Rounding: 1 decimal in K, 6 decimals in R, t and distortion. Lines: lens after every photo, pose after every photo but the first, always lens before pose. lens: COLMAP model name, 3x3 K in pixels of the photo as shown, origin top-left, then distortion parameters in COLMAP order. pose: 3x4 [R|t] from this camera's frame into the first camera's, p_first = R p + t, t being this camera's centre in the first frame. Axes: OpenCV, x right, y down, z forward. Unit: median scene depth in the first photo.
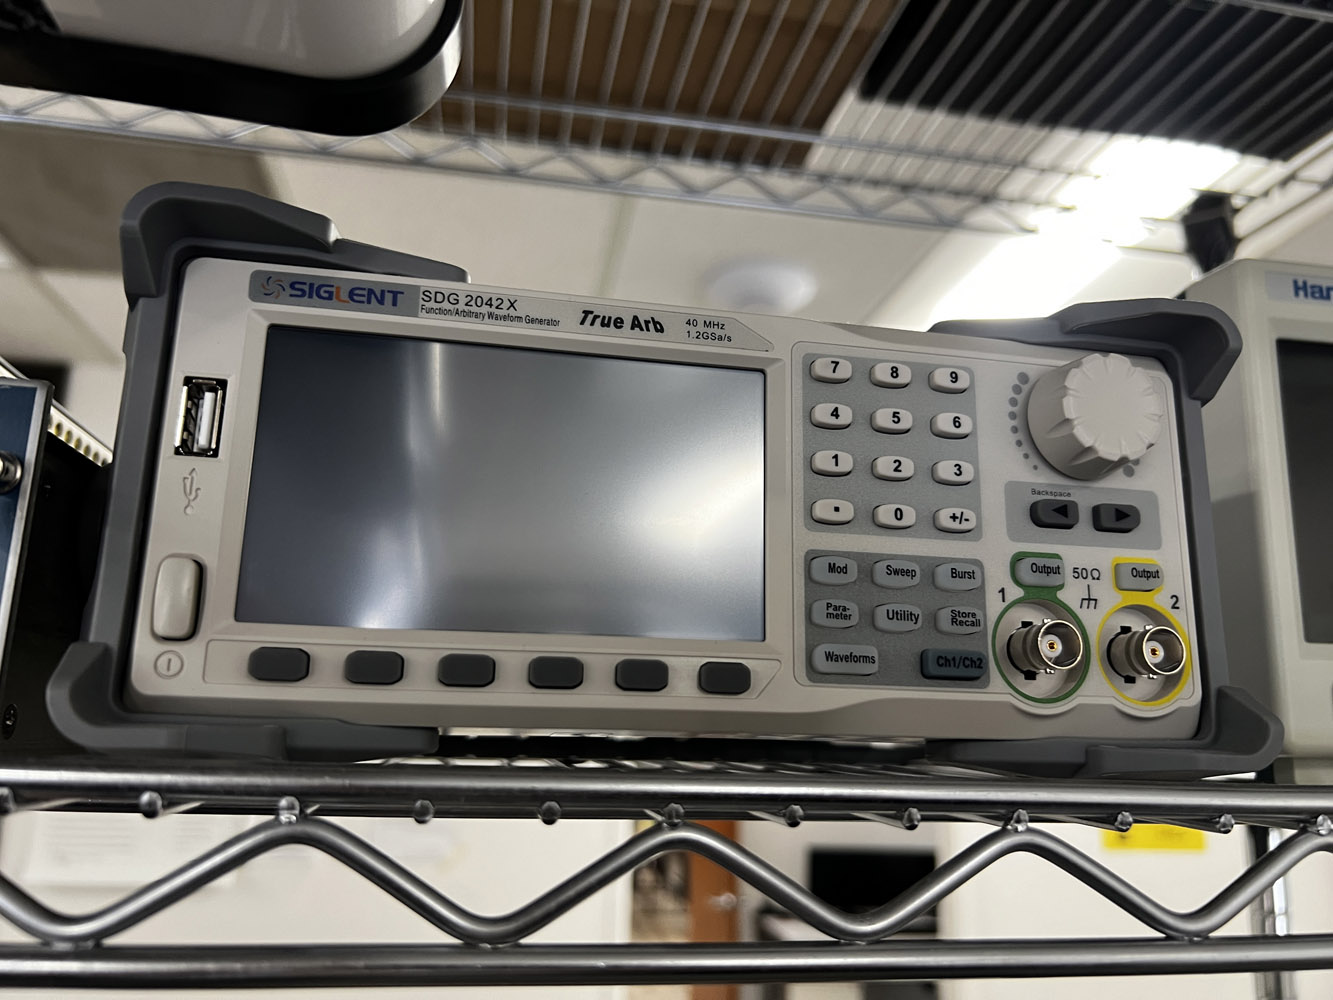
lens RADIAL K [[1043.9, 0, 664.2], [0, 1043.9, 492.1], [0, 0, 1]] dist [0.054176, -0.085456]
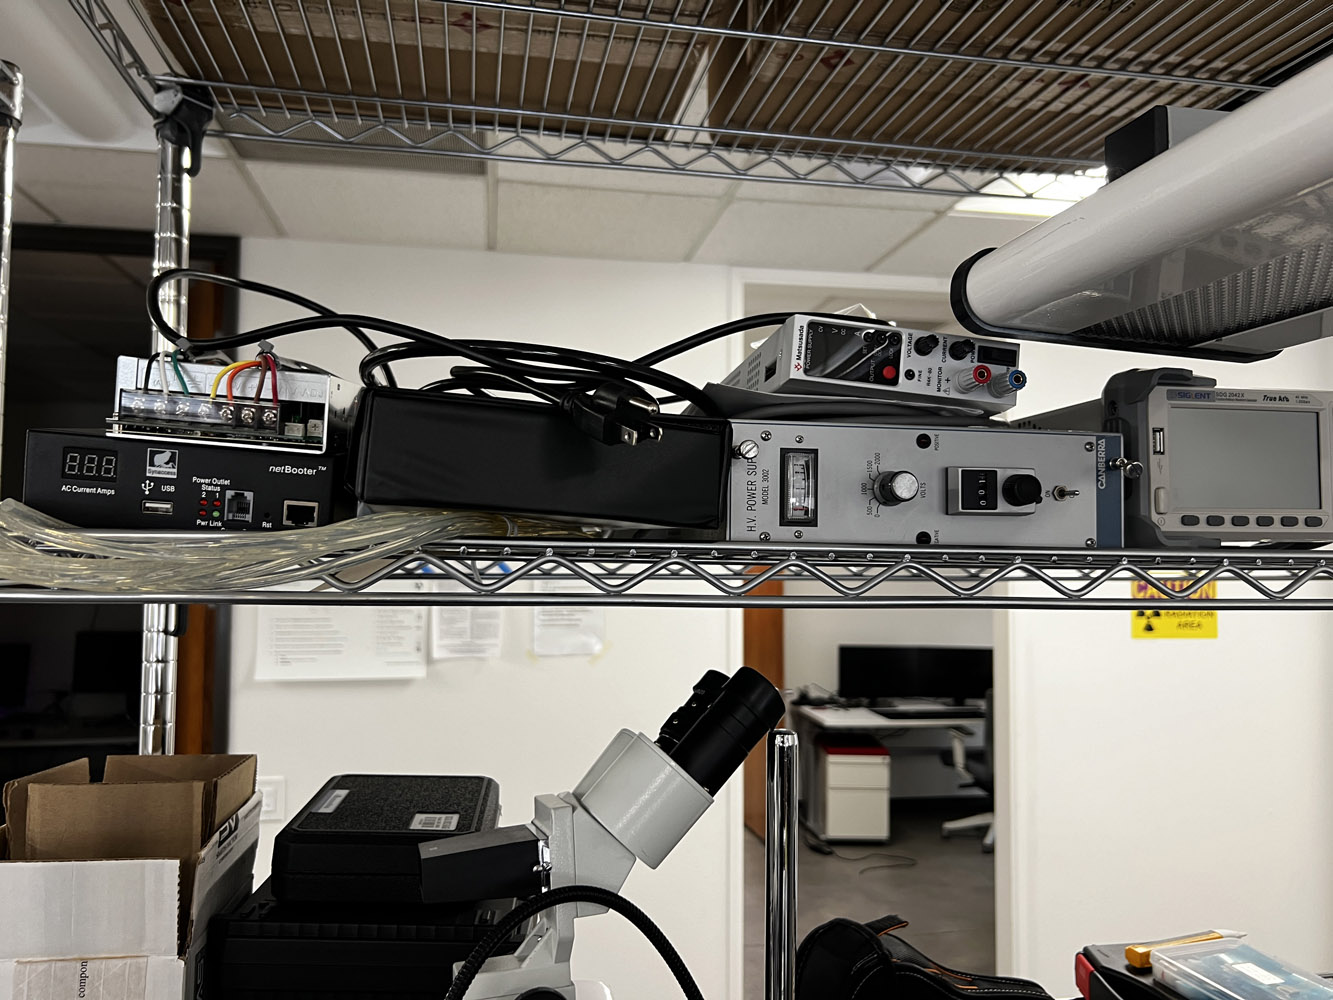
lens RADIAL K [[1043.9, 0, 657.6], [0, 1043.9, 505.2], [0, 0, 1]] dist [0.054176, -0.085456]
pose [[0.999793, -0.018552, 0.008298, -1.735533], [0.016803, 0.984249, 0.175987, -0.407032], [-0.011432, -0.175811, 0.984358, -1.828475]]
